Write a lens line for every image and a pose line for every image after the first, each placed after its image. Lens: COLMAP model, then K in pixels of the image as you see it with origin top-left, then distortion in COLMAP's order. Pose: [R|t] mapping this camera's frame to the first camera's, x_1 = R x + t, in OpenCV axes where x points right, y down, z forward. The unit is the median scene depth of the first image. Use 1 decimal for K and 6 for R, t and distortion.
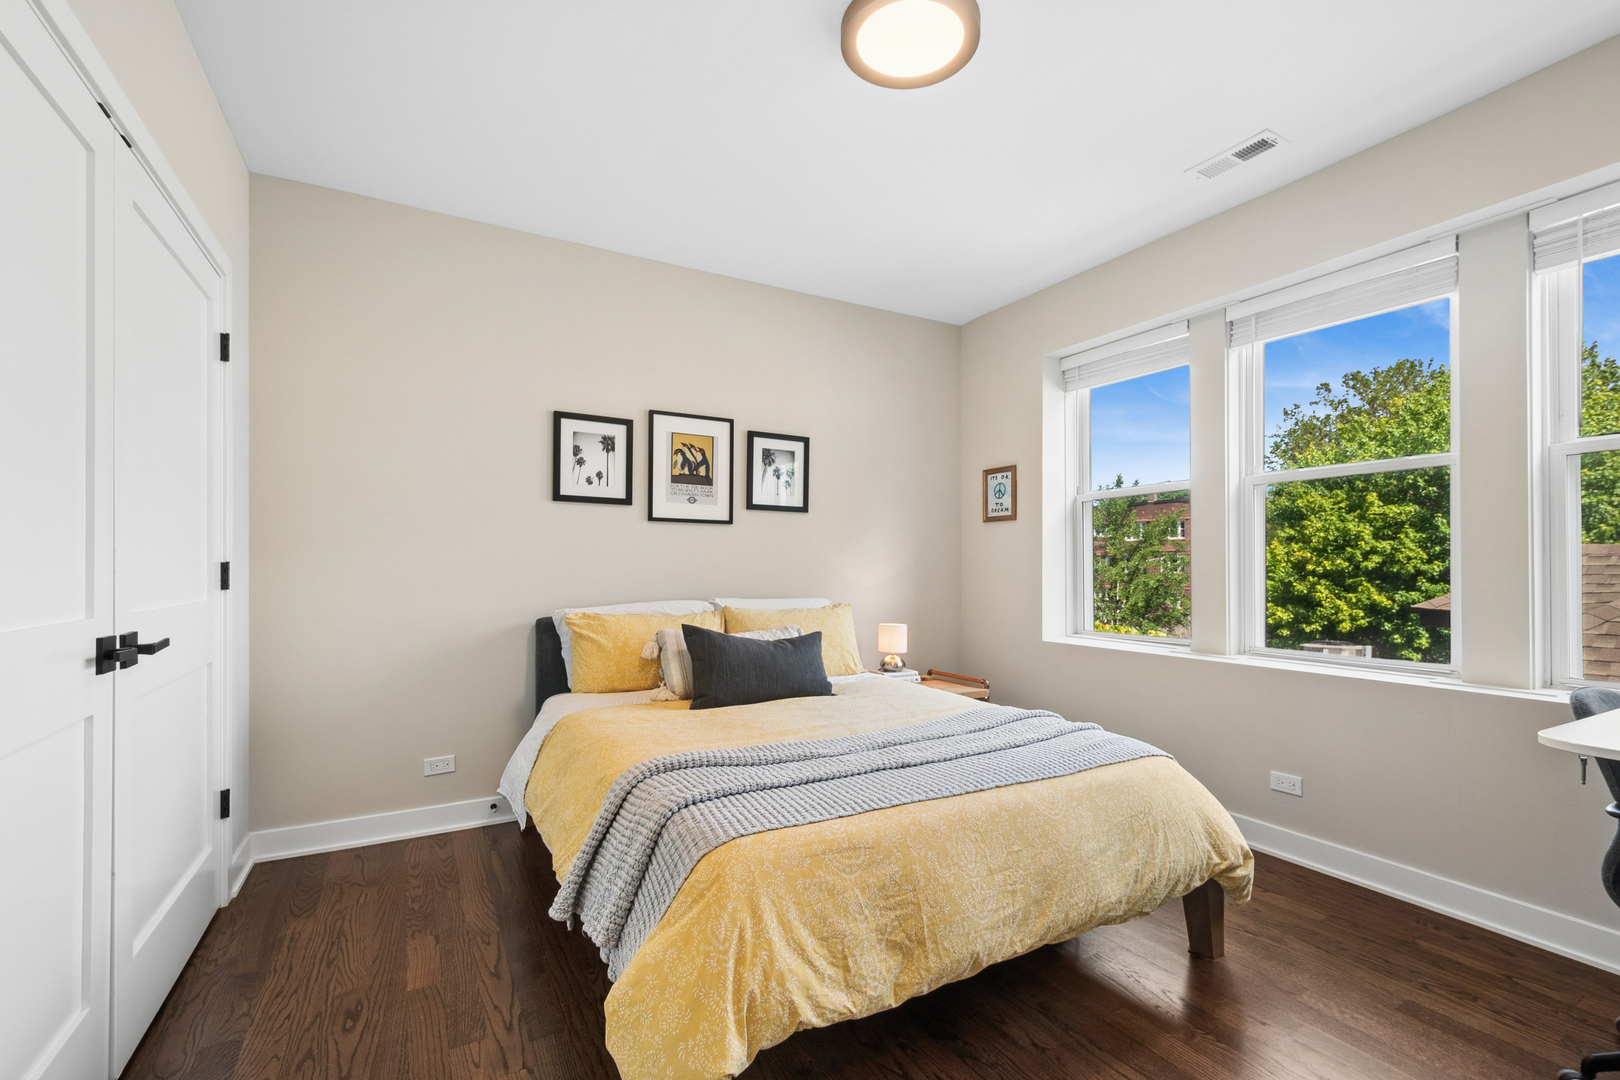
lens RADIAL K [[702.5, 0, 810.8], [0, 702.5, 559.8], [0, 0, 1]] dist [0.003911, 0.000333]
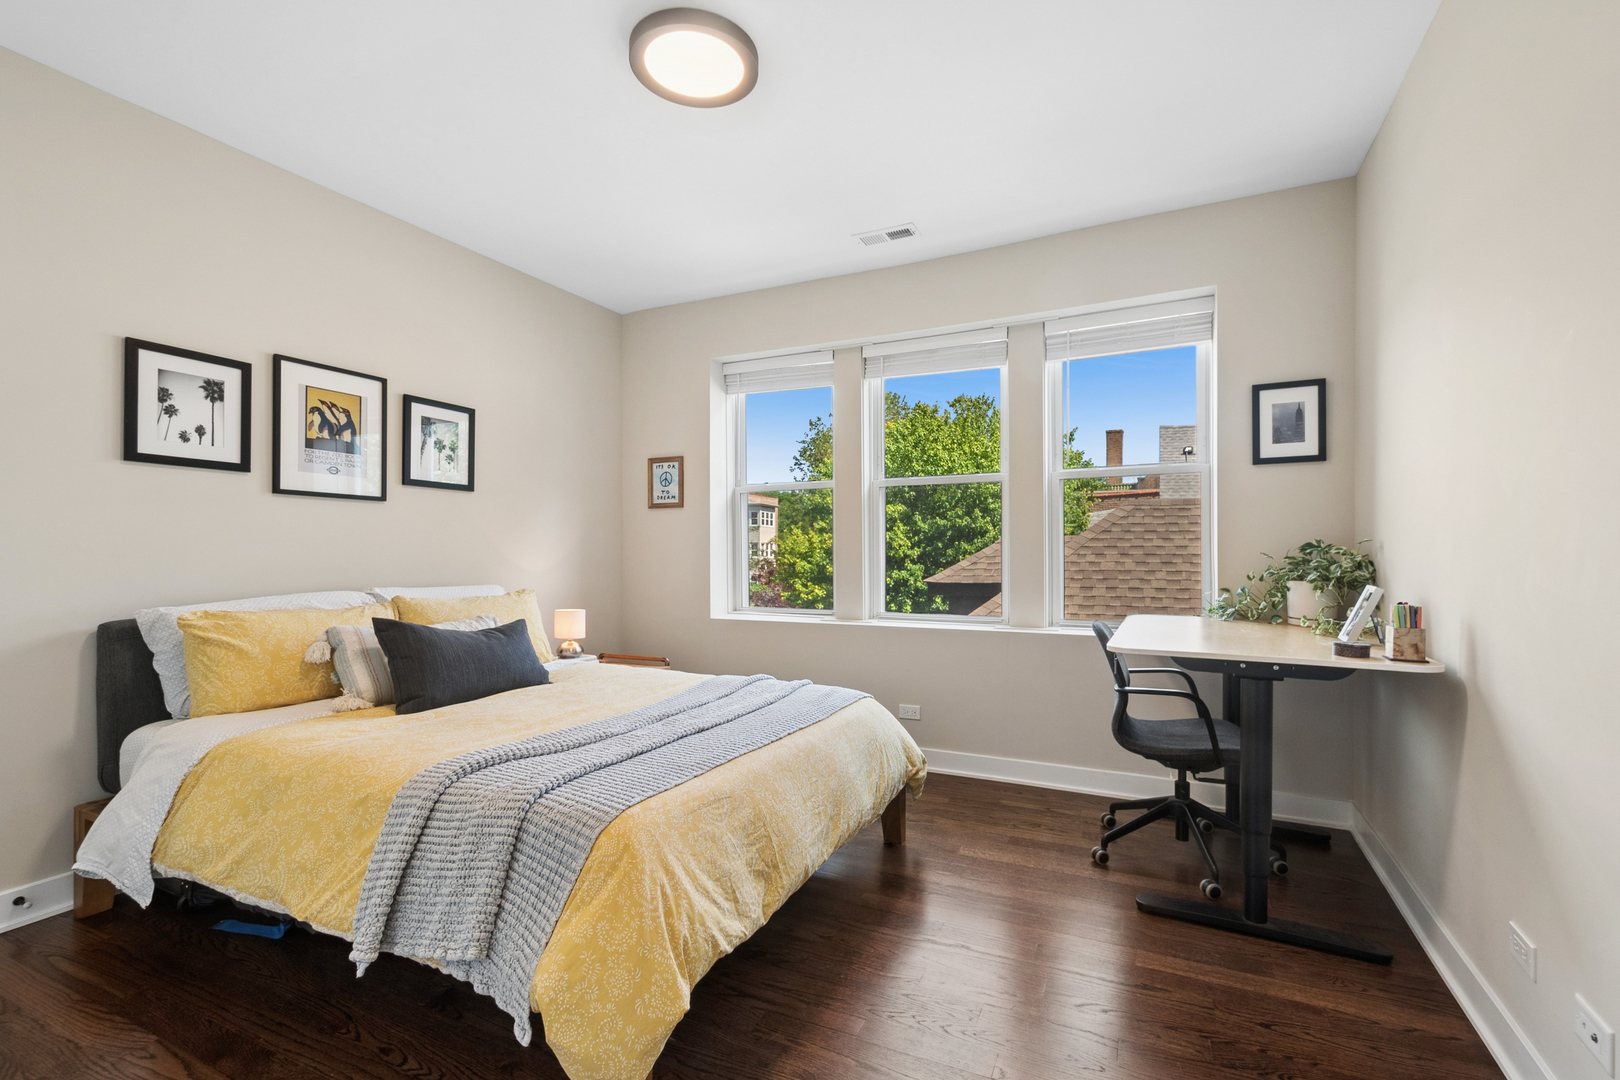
lens RADIAL K [[706.8, 0, 813.4], [0, 706.8, 548.7], [0, 0, 1]] dist [-0.000726, -0.000112]
pose [[0.827275, 0.001043, 0.561797, -0.214653], [-0.003299, 0.999990, 0.003002, 0.003469], [-0.561788, -0.004337, 0.827270, -0.006322]]
